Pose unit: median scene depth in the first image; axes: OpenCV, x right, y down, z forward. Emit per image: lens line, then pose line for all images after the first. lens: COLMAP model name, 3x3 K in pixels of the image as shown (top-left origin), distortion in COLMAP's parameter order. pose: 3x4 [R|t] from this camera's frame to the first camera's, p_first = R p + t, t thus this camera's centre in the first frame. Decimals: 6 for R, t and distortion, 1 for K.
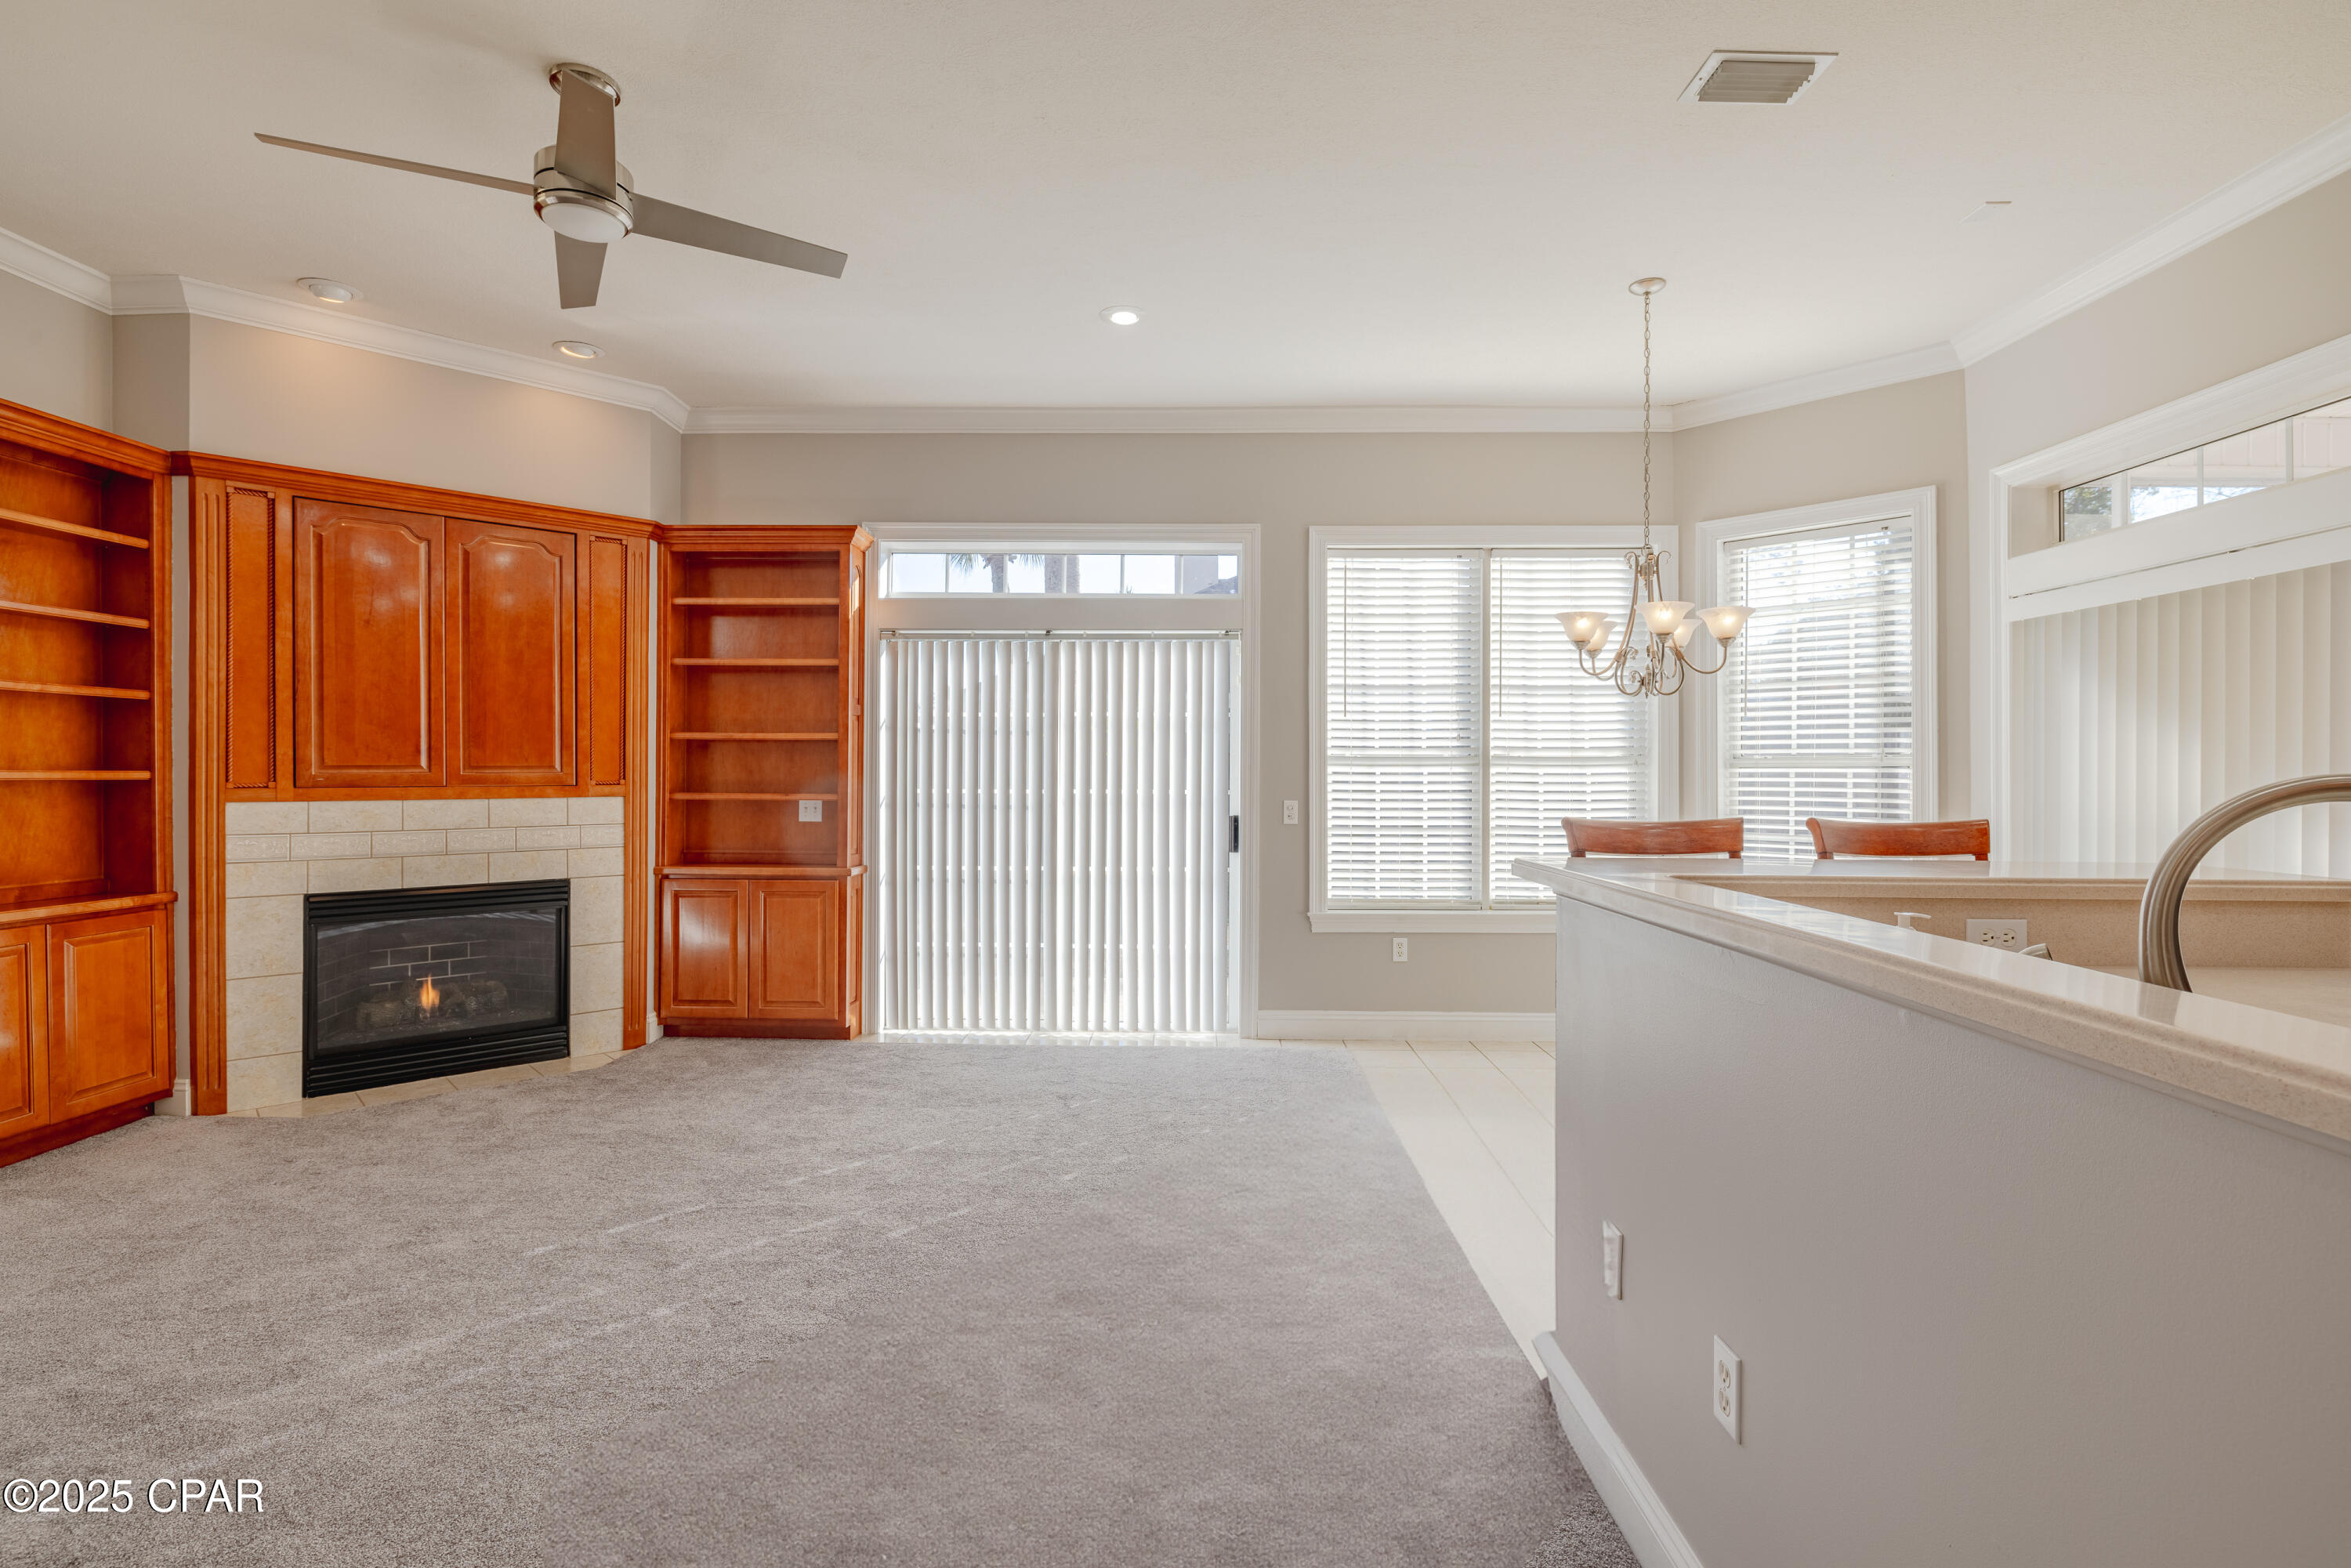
lens RADIAL K [[1096.7, 0, 1173.9], [0, 1096.7, 774.9], [0, 0, 1]] dist [-0.006946, 0.000568]
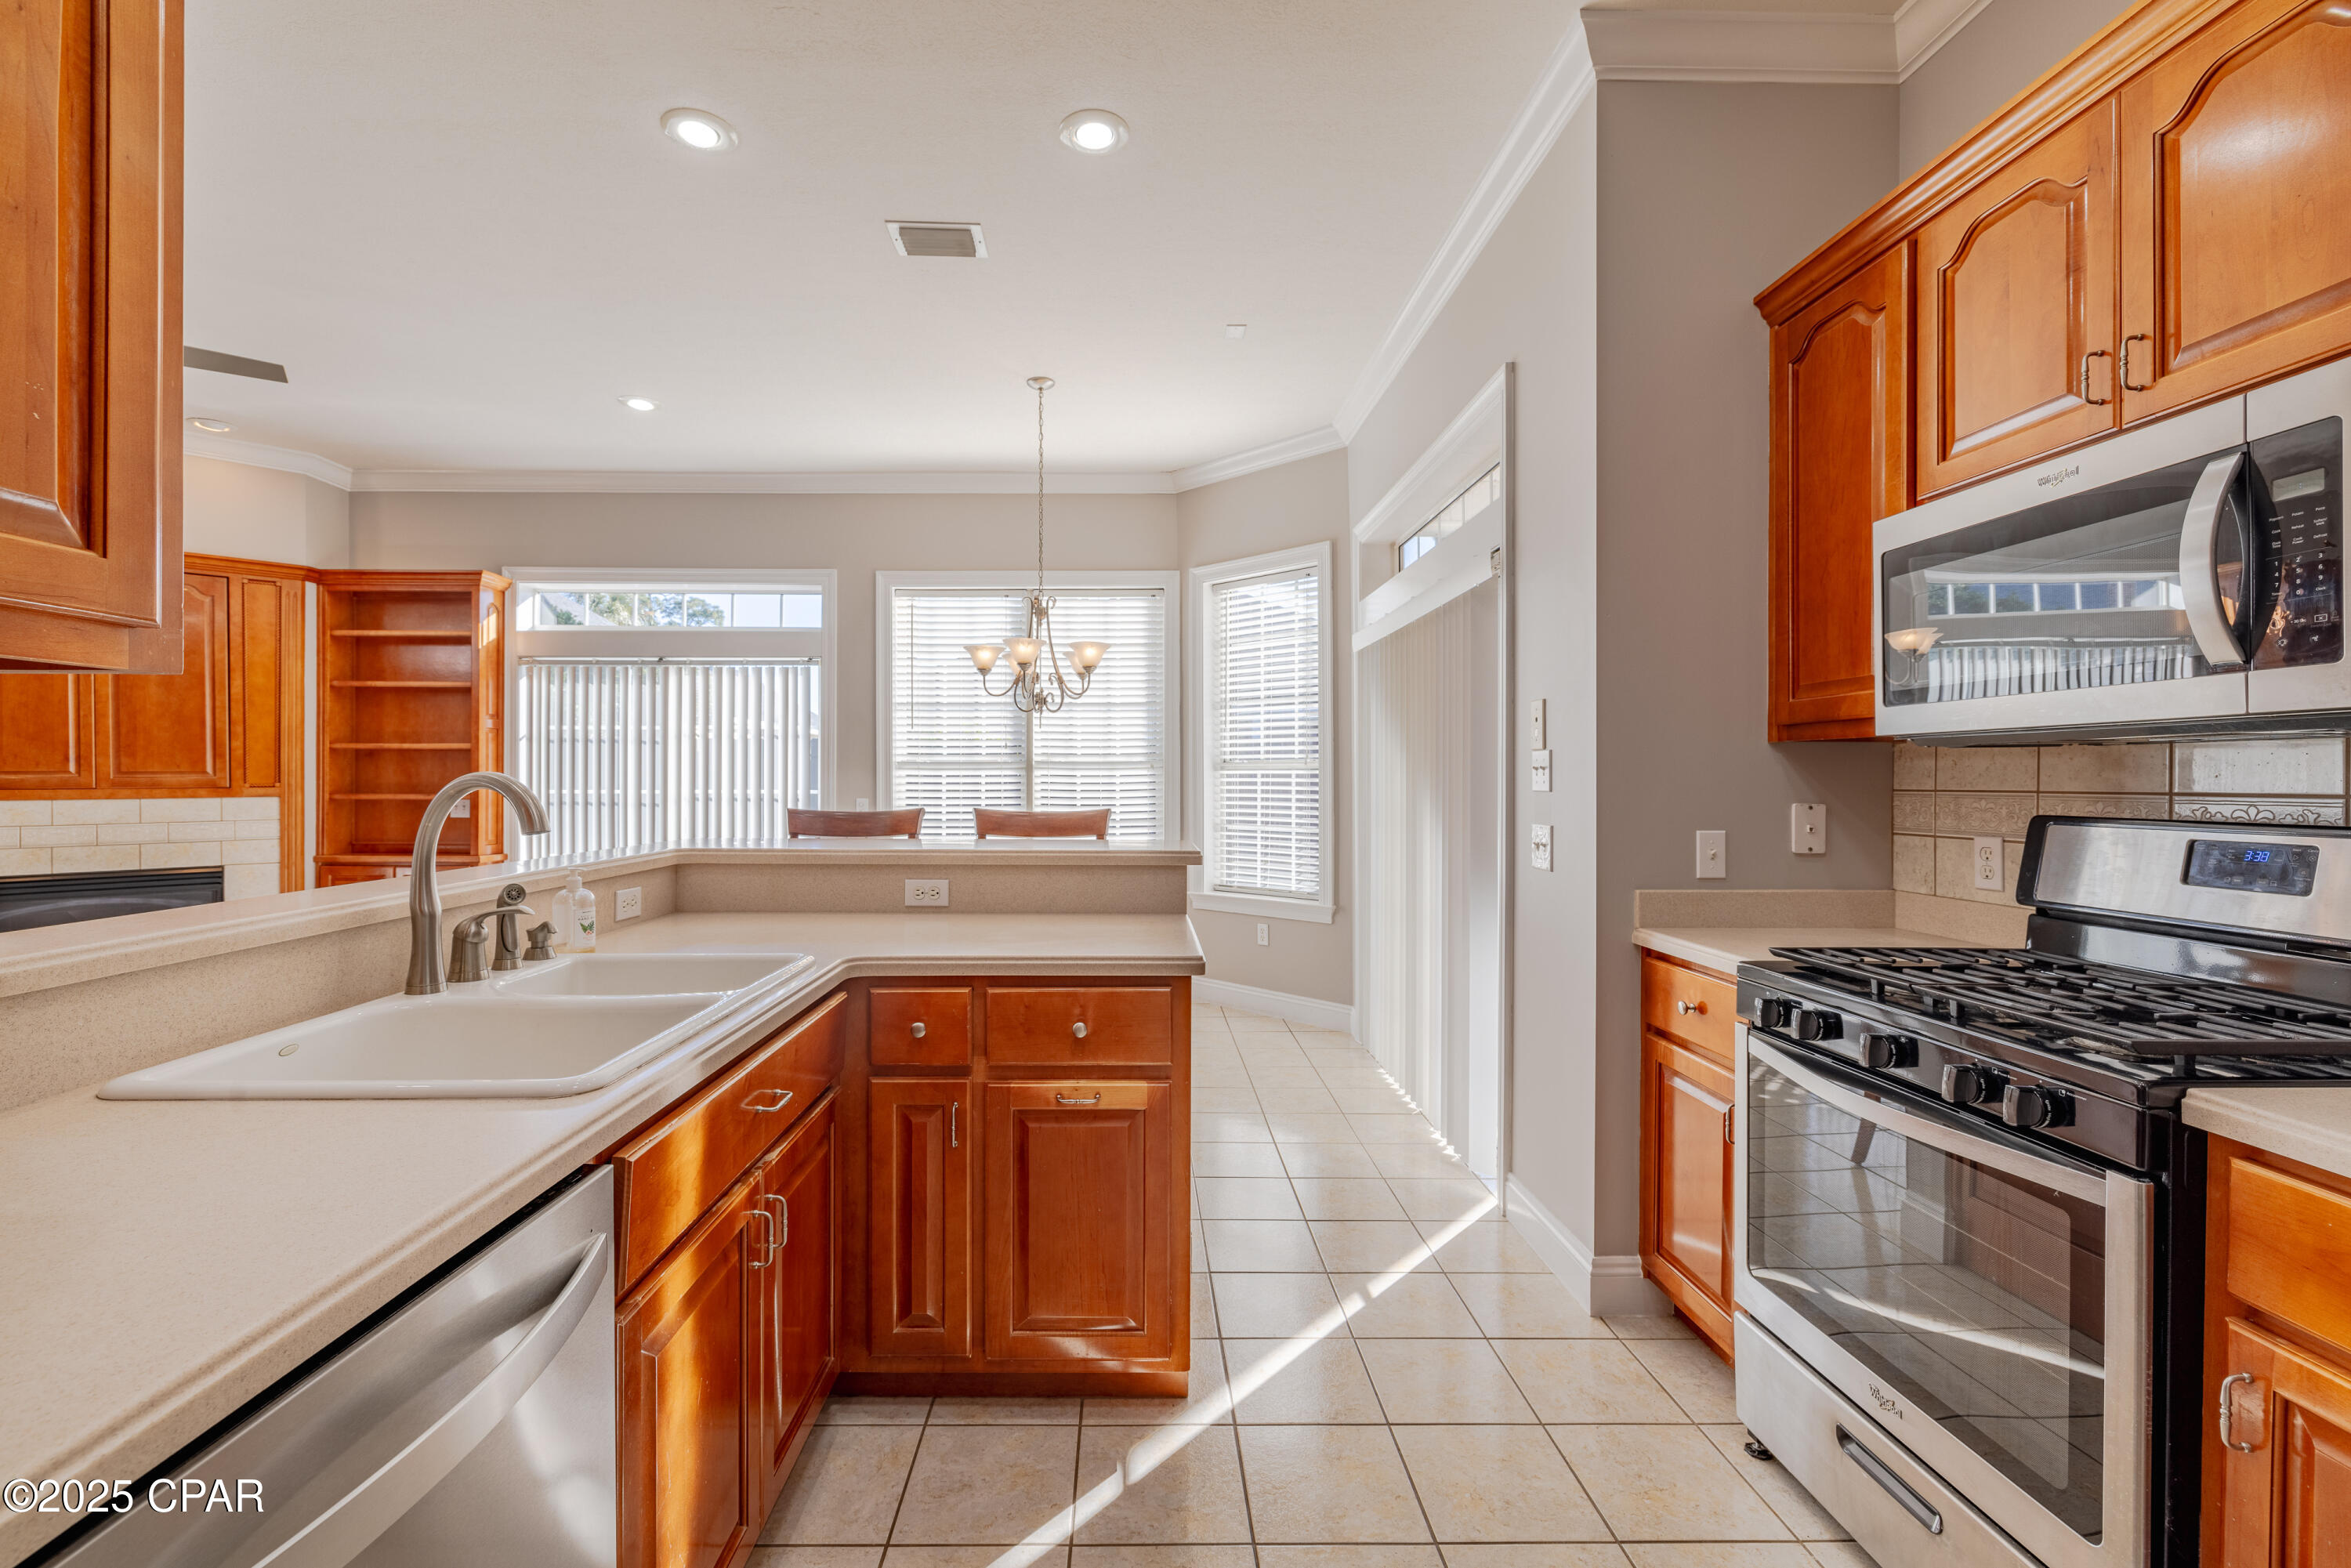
lens RADIAL K [[992.7, 0, 1131.9], [0, 992.7, 782.2], [0, 0, 1]] dist [-0.003170, 0.001621]
pose [[0.999703, -0.003049, 0.024199, 0.415463], [0.002966, 0.999990, 0.003486, 0.002654], [-0.024209, -0.003413, 0.999701, -0.107371]]
